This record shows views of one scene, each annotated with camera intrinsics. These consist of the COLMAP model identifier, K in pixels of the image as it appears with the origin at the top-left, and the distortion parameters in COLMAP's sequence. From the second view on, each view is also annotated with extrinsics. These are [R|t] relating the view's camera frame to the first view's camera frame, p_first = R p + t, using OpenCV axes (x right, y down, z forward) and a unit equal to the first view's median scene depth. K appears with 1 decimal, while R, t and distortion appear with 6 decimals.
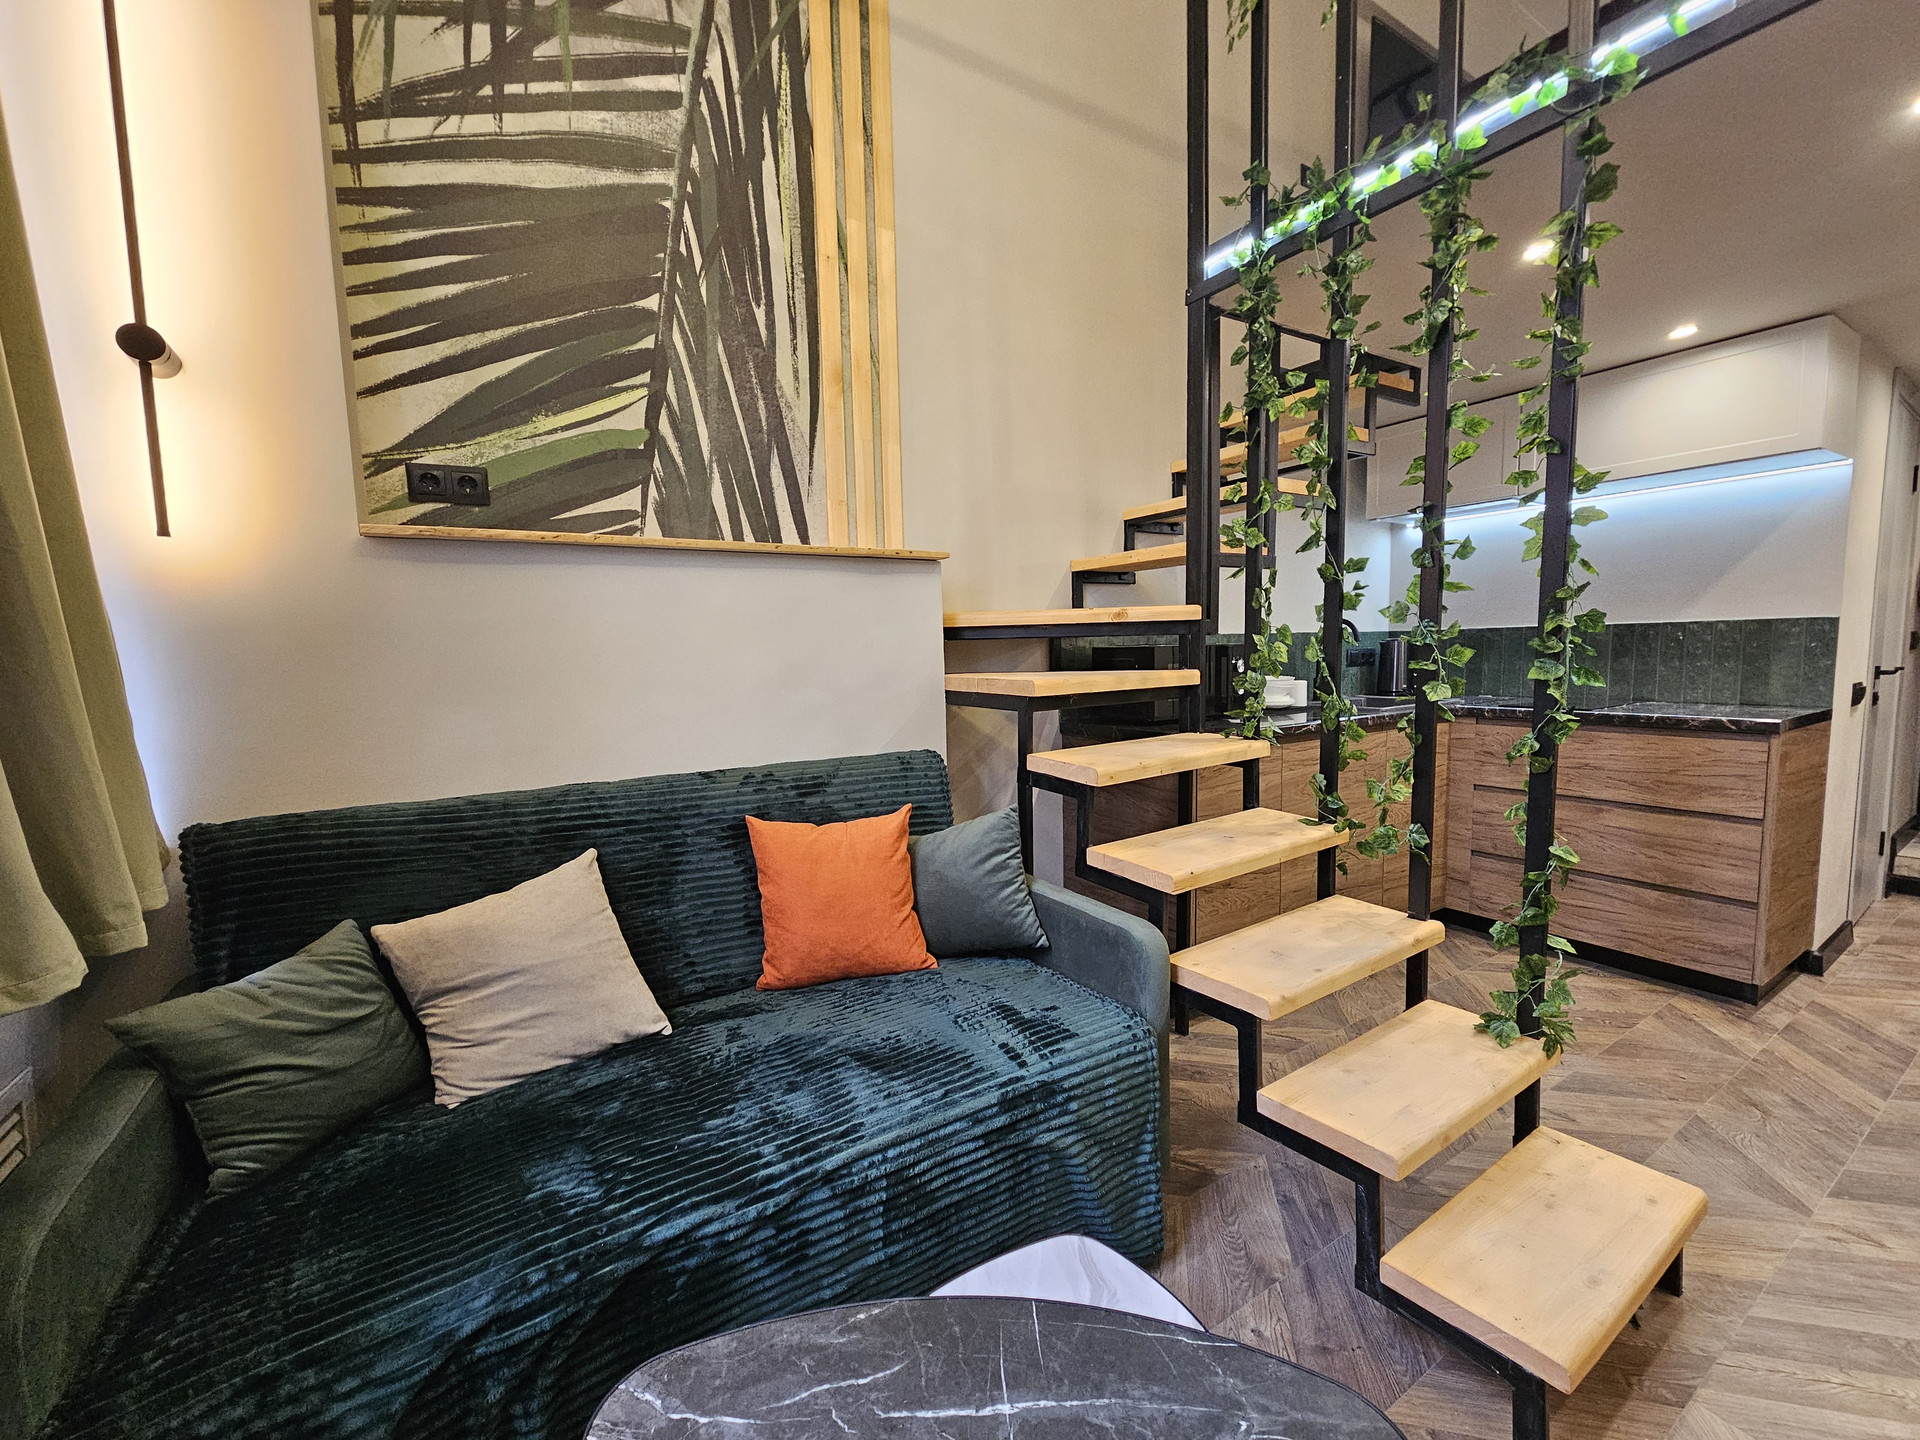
lens RADIAL K [[787.4, 0, 960.2], [0, 787.4, 725.4], [0, 0, 1]] dist [0.000231, -0.000496]
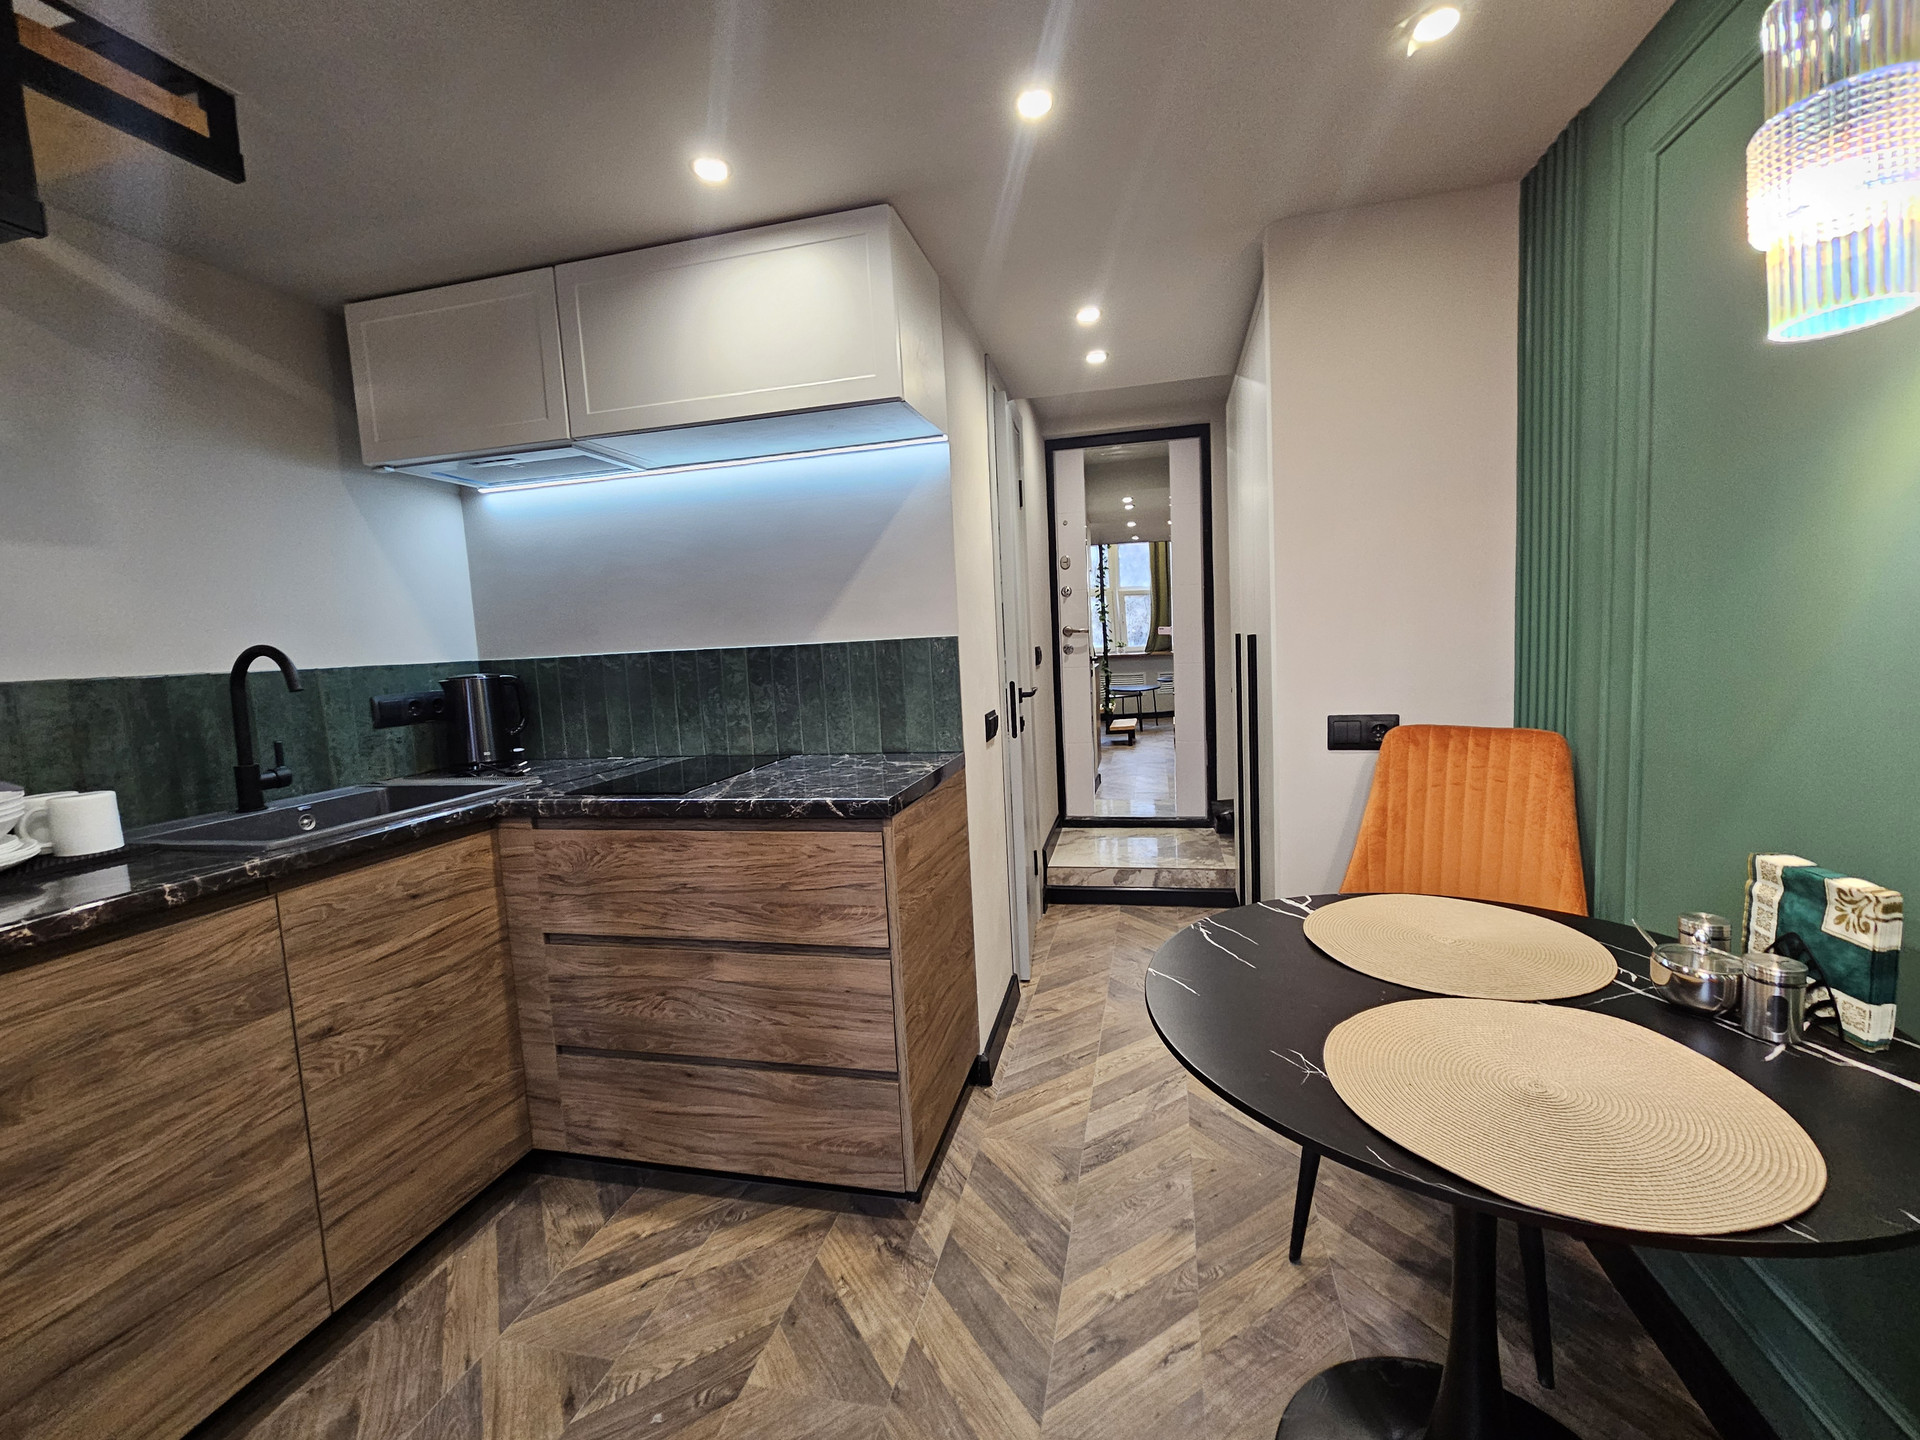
lens RADIAL K [[787.4, 0, 968.6], [0, 787.4, 720.0], [0, 0, 1]] dist [0.000231, -0.000496]
pose [[0.720694, -0.082321, 0.688348, 0.750653], [0.100068, 0.994879, 0.014209, -0.085127], [-0.685993, 0.058641, 0.725241, 0.556914]]
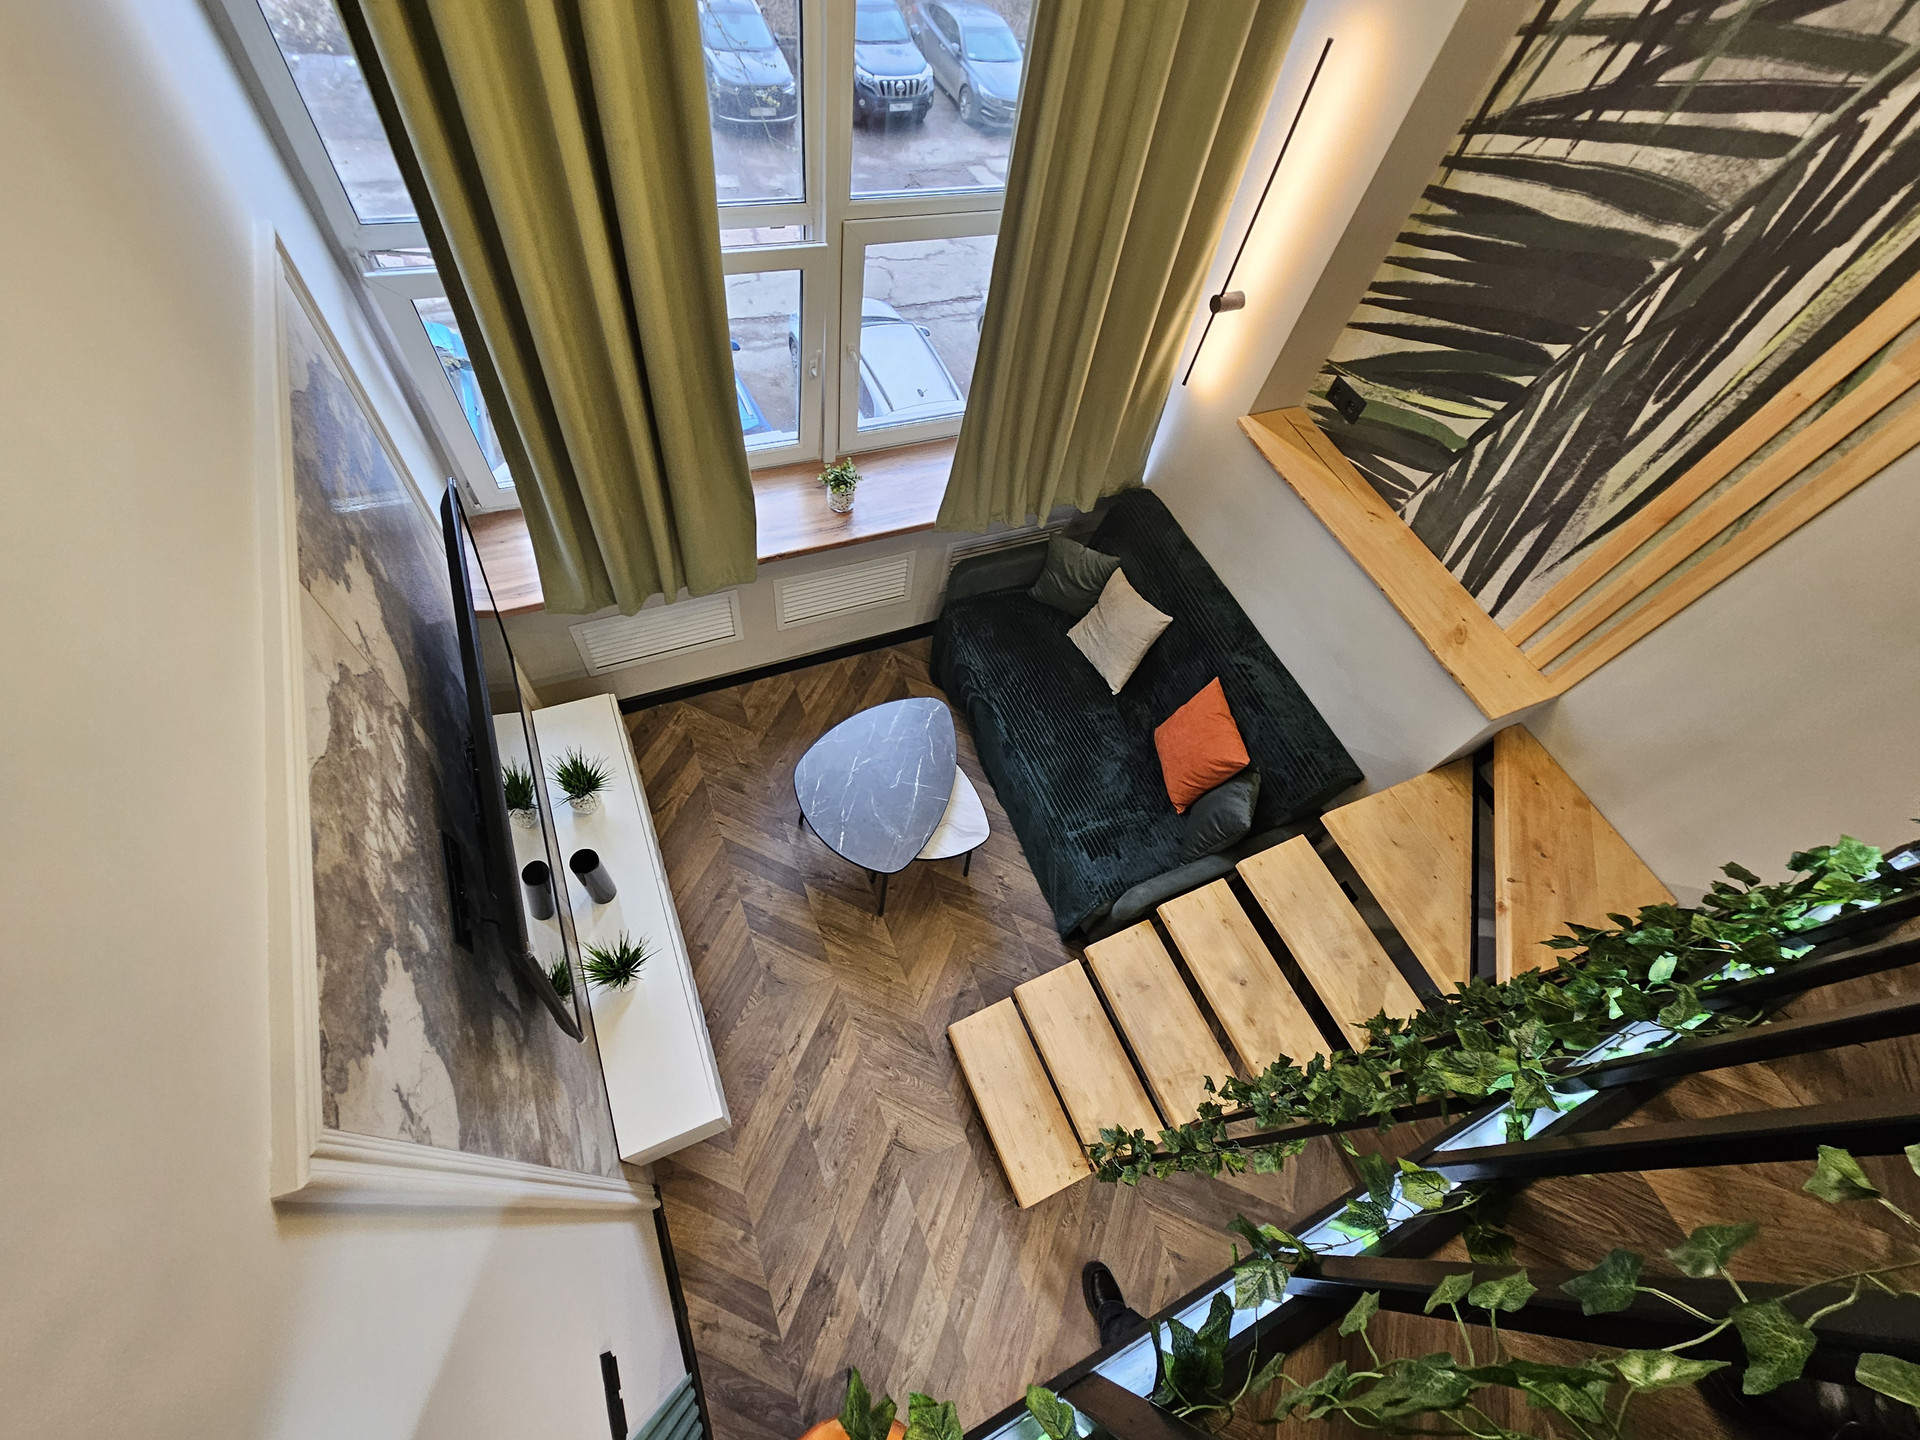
lens RADIAL K [[787.4, 0, 966.5], [0, 787.4, 724.7], [0, 0, 1]] dist [0.000231, -0.000496]
pose [[-0.153559, 0.840111, -0.520223, 0.667883], [-0.241016, 0.478724, 0.844236, -0.971139], [0.958296, 0.255022, 0.128968, 0.243286]]
